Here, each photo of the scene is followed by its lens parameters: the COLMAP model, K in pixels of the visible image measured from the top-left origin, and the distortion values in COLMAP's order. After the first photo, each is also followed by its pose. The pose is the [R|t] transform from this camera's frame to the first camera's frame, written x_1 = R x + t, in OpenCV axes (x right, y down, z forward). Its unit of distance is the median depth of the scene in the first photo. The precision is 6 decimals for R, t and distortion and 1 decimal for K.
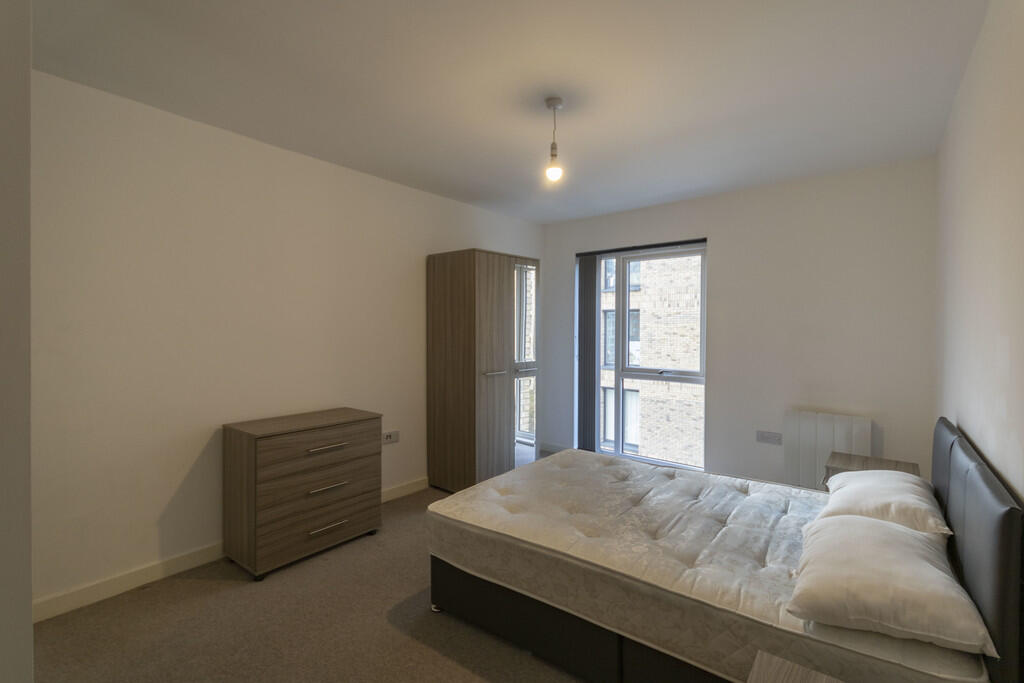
lens RADIAL K [[475.6, 0, 520.2], [0, 475.6, 336.7], [0, 0, 1]] dist [-0.001310, -0.000005]
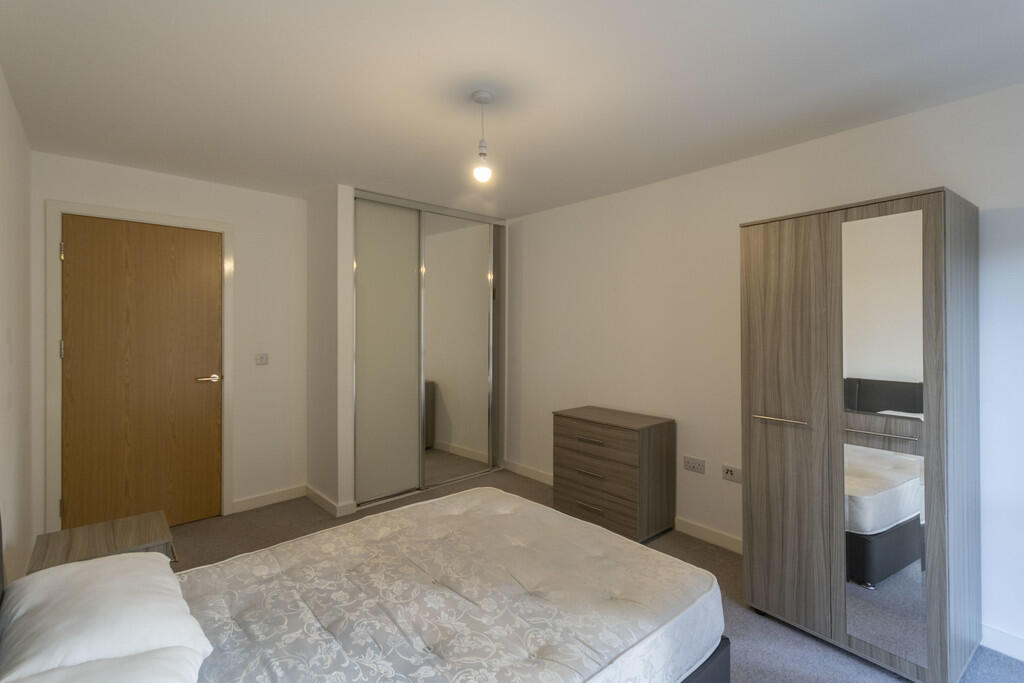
lens RADIAL K [[475.6, 0, 521.1], [0, 475.6, 334.0], [0, 0, 1]] dist [-0.001310, -0.000005]
pose [[-0.204365, 0.010981, -0.978833, 0.812886], [-0.015844, 0.999769, 0.014524, -0.047677], [0.978767, 0.018476, -0.204144, 1.088826]]
